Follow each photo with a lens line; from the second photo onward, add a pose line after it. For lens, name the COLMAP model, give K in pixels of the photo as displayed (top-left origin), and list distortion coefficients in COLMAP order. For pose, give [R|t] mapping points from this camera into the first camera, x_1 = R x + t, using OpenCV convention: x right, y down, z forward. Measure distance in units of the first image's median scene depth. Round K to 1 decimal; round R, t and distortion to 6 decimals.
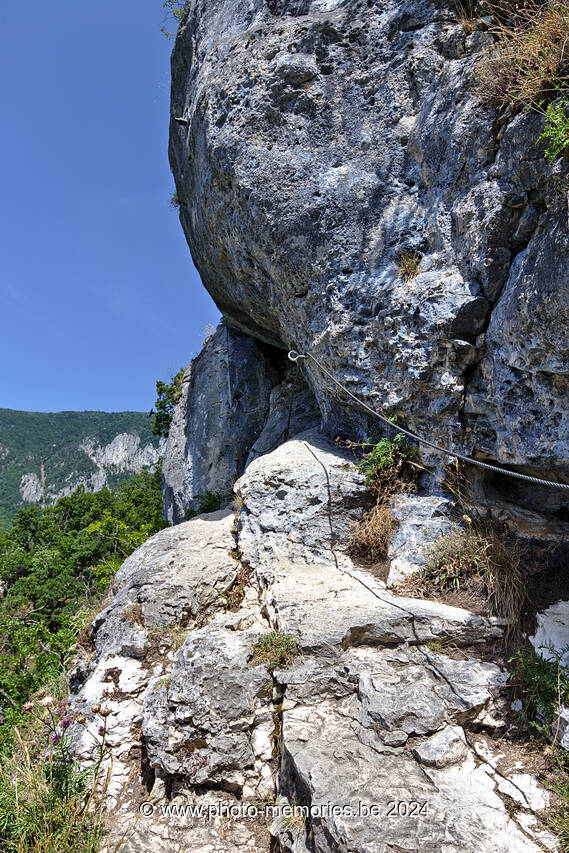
lens RADIAL K [[610.0, 0, 285.6], [0, 610.0, 426.1], [0, 0, 1]] dist [0.003599, 0.000111]
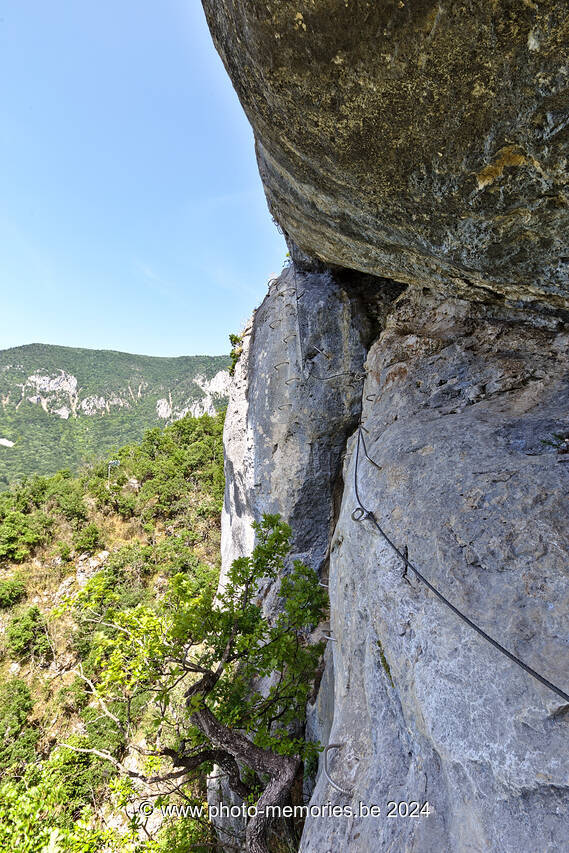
lens RADIAL K [[407.3, 0, 283.7], [0, 407.3, 429.3], [0, 0, 1]] dist [-0.000662, 0.000019]
pose [[0.993060, 0.002331, -0.117584, -0.046341], [0.016603, 0.987012, 0.159786, -0.034182], [0.116429, -0.160629, 0.980124, 0.442854]]
